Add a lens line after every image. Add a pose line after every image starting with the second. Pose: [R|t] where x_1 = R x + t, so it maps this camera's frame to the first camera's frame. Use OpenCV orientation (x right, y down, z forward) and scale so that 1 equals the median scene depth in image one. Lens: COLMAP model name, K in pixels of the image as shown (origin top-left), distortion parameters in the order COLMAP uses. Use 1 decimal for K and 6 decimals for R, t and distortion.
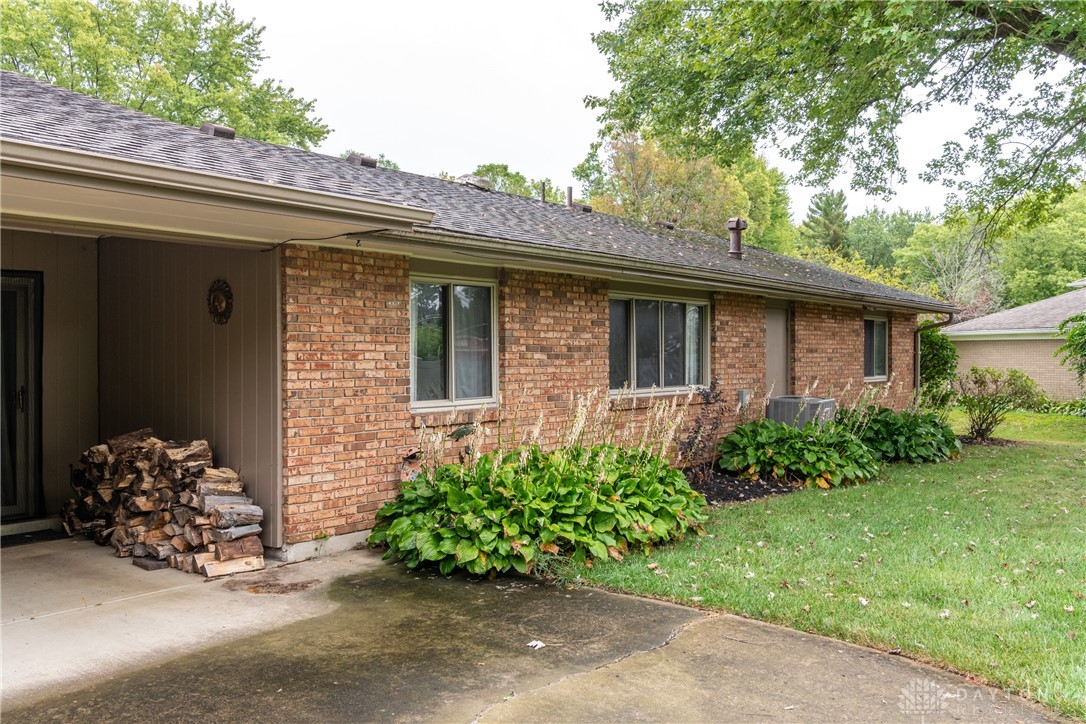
lens RADIAL K [[927.1, 0, 543.0], [0, 927.1, 362.0], [0, 0, 1]] dist [0.005133, -0.010785]
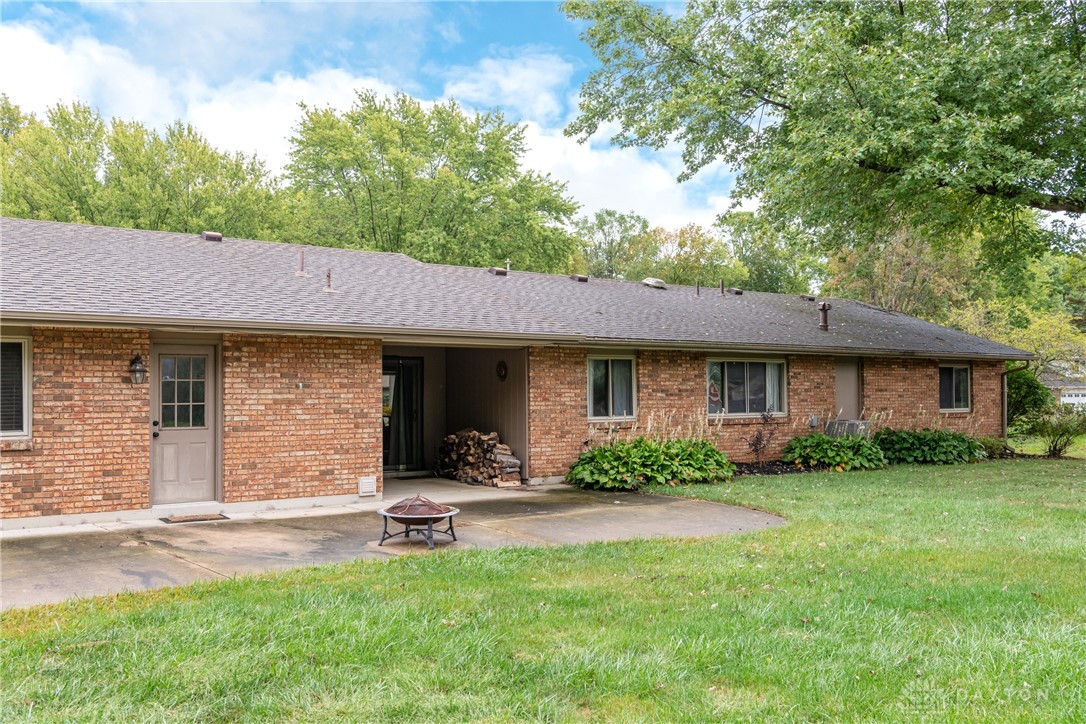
lens RADIAL K [[967.7, 0, 543.0], [0, 967.7, 362.0], [0, 0, 1]] dist [-0.000361, -0.002659]
pose [[0.961202, -0.015290, -0.275421, 0.382465], [0.003610, 0.999074, -0.042864, 0.013463], [0.275821, 0.040206, 0.960368, -1.191915]]
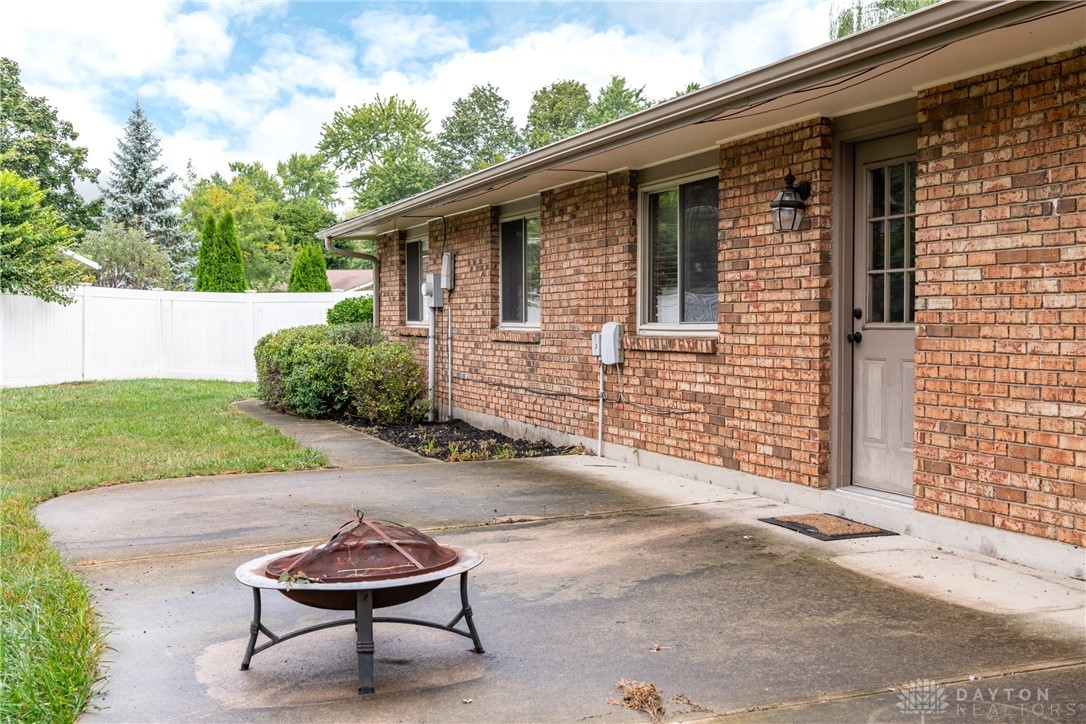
lens RADIAL K [[1292.7, 0, 543.2], [0, 1292.7, 343.6], [0, 0, 1]] dist [0.010248, -0.007763]
pose [[-0.524950, 0.017693, -0.850949, 0.300792], [-0.004729, 0.999708, 0.023703, 0.046045], [0.851120, 0.016467, -0.524713, 0.571442]]
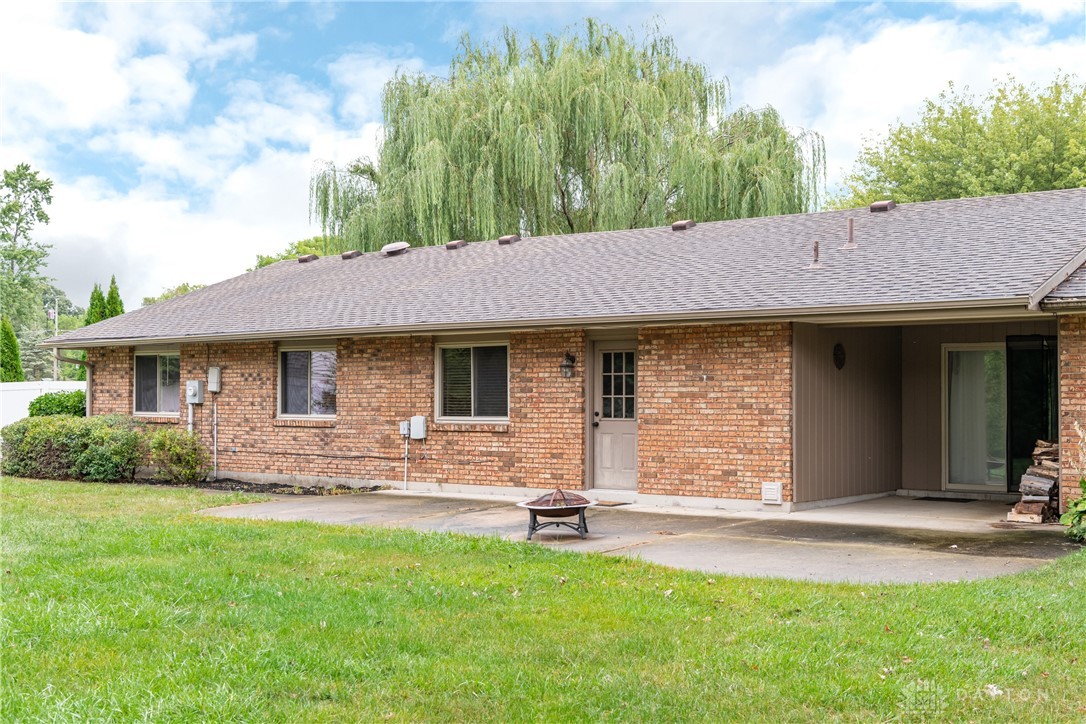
lens RADIAL K [[1292.7, 0, 543.2], [0, 1292.7, 343.6], [0, 0, 1]] dist [0.010248, -0.007763]
pose [[-0.000528, -0.042057, -0.999115, 1.716497], [-0.010023, 0.999065, -0.042049, 0.016352], [0.999950, 0.009992, -0.000949, 0.137767]]
